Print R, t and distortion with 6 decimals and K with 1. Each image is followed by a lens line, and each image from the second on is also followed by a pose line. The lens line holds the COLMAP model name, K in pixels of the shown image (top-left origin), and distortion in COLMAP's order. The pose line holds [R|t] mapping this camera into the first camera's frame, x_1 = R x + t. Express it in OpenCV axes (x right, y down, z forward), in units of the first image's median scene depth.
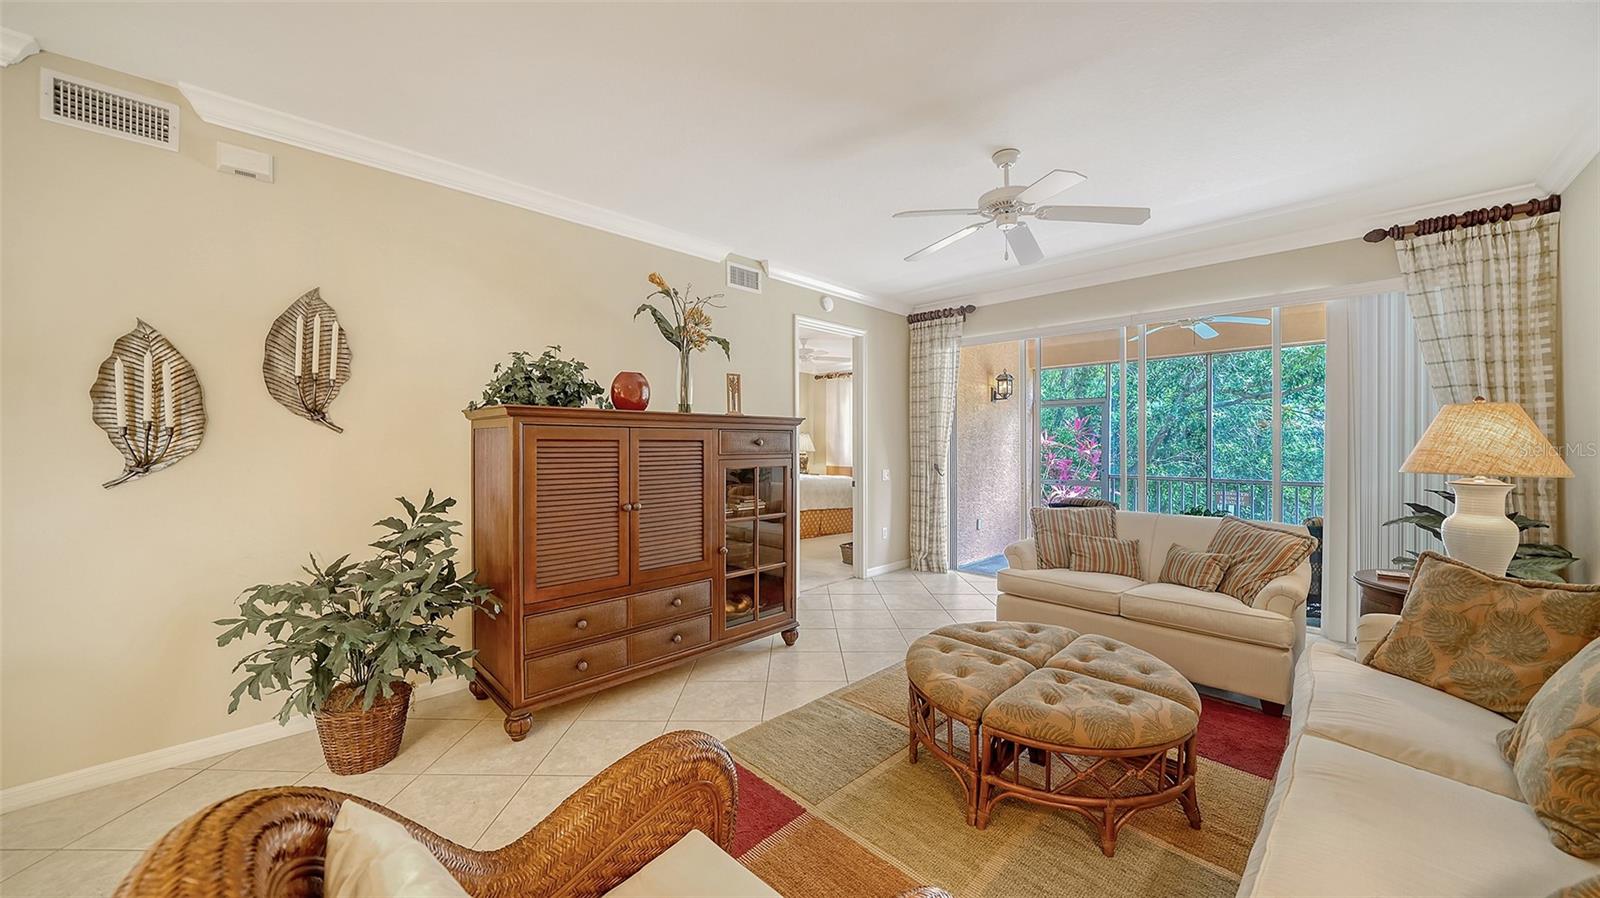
lens RADIAL K [[568.6, 0, 763.5], [0, 568.6, 439.3], [0, 0, 1]] dist [-0.016162, 0.000071]
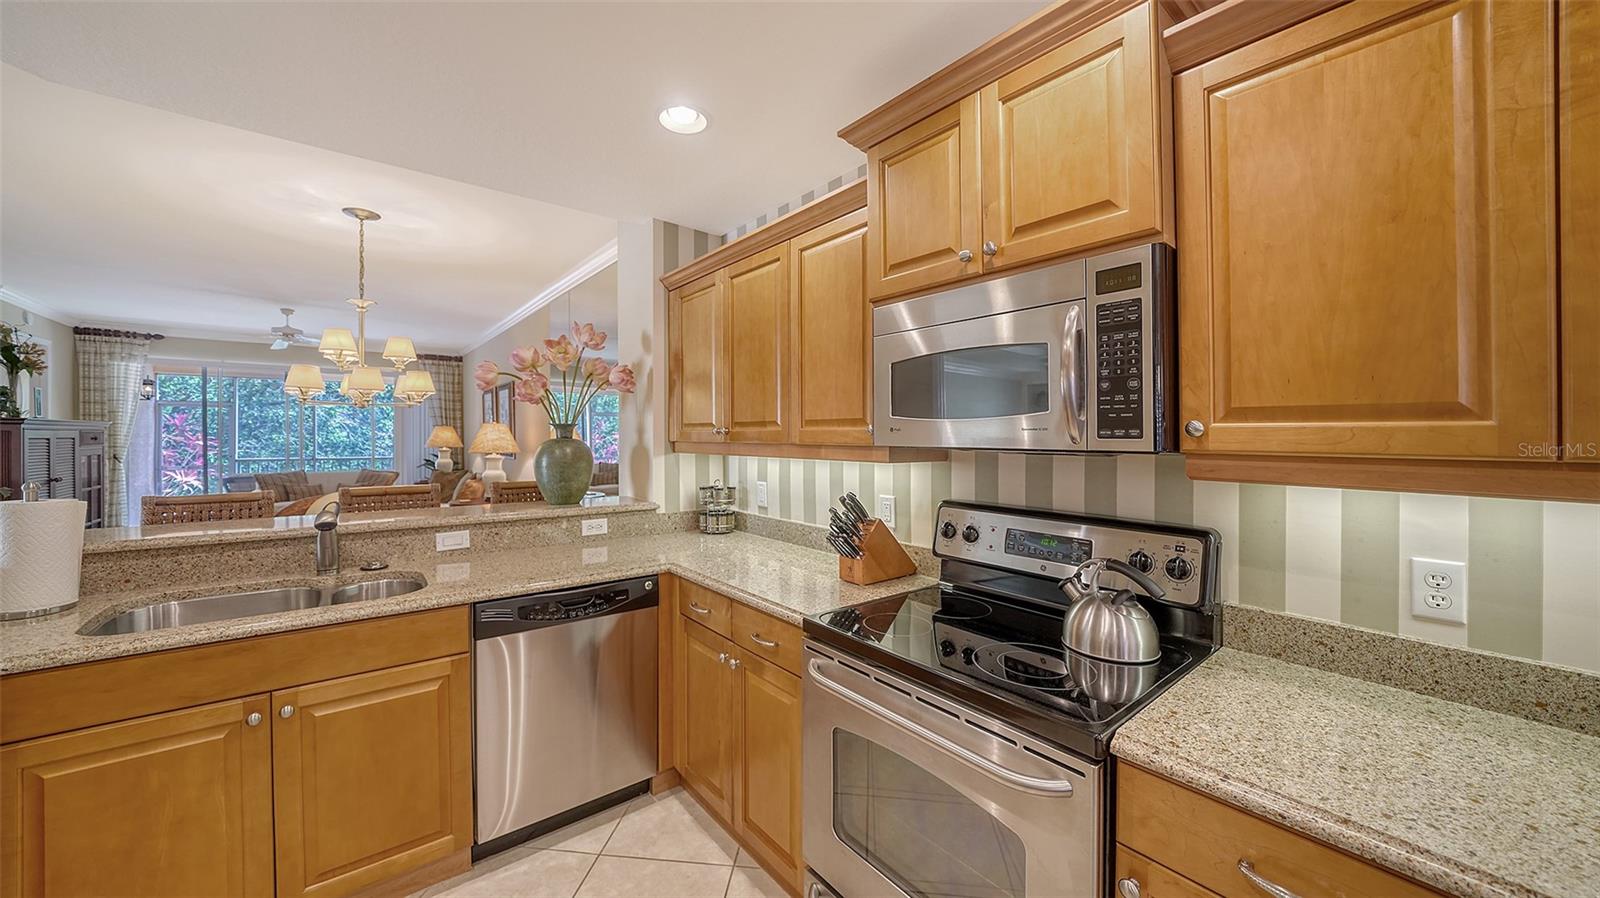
lens RADIAL K [[567.9, 0, 804.0], [0, 567.9, 434.6], [0, 0, 1]] dist [-0.007132, 0.000114]
pose [[0.074206, -0.001304, 0.997242, -1.445909], [-0.009864, 0.999949, 0.002042, -0.030676], [-0.997194, -0.009989, 0.074189, -1.051114]]
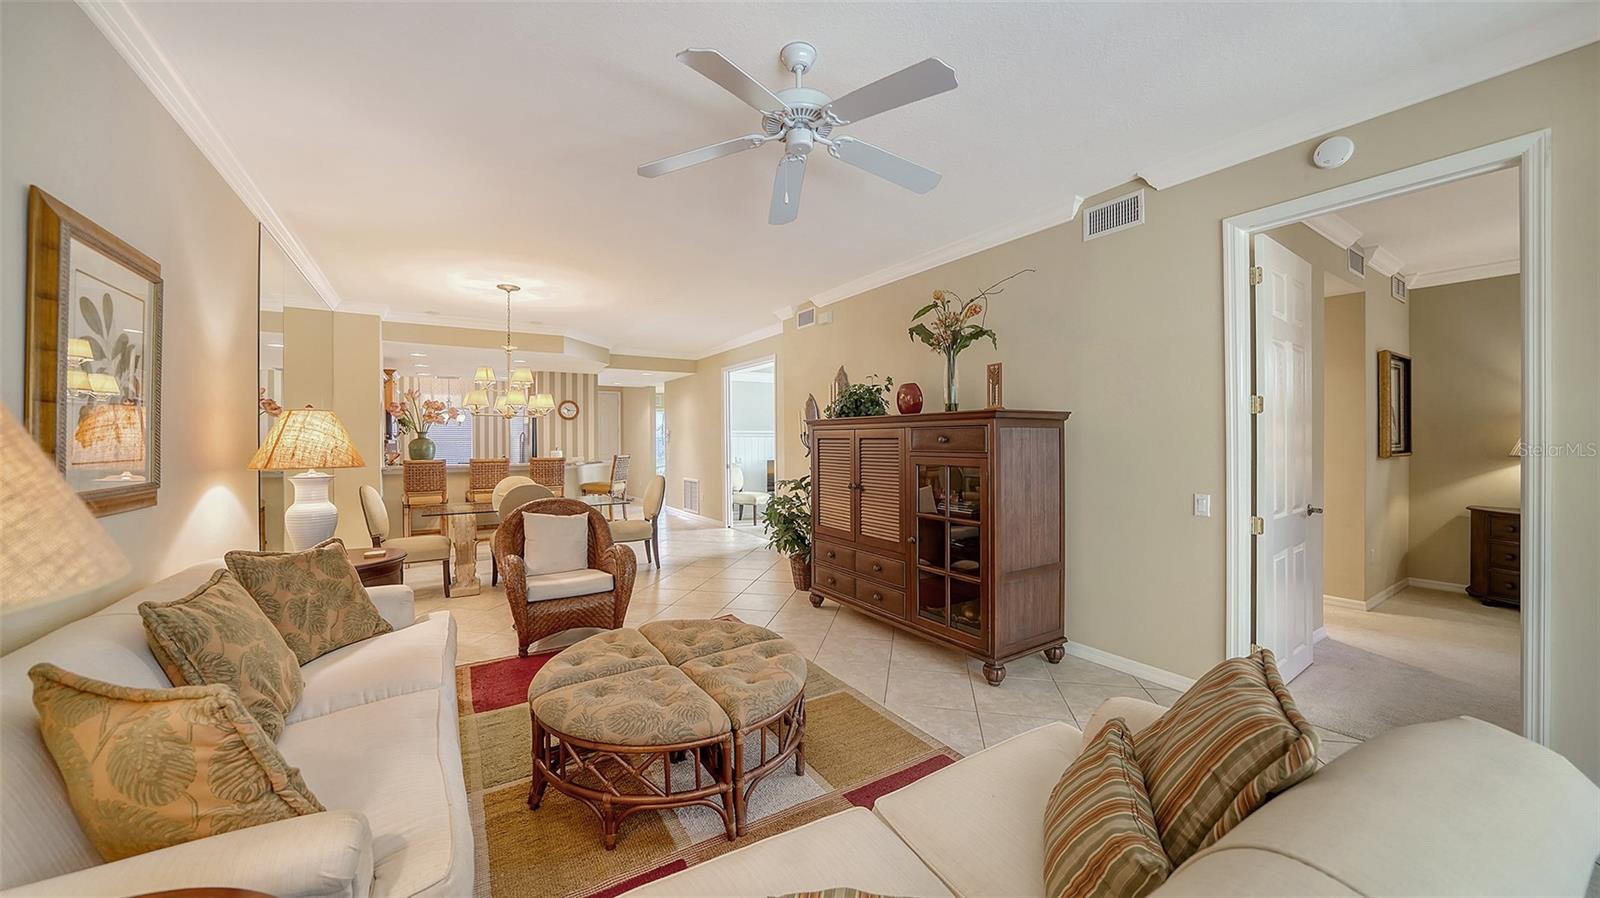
lens RADIAL K [[572.2, 0, 778.1], [0, 572.2, 449.9], [0, 0, 1]] dist [-0.016993, 0.000025]
pose [[-0.211487, 0.008268, -0.977346, 1.229708], [-0.000841, 0.999962, 0.008641, 0.019415], [0.977380, 0.002650, -0.211472, 1.157449]]
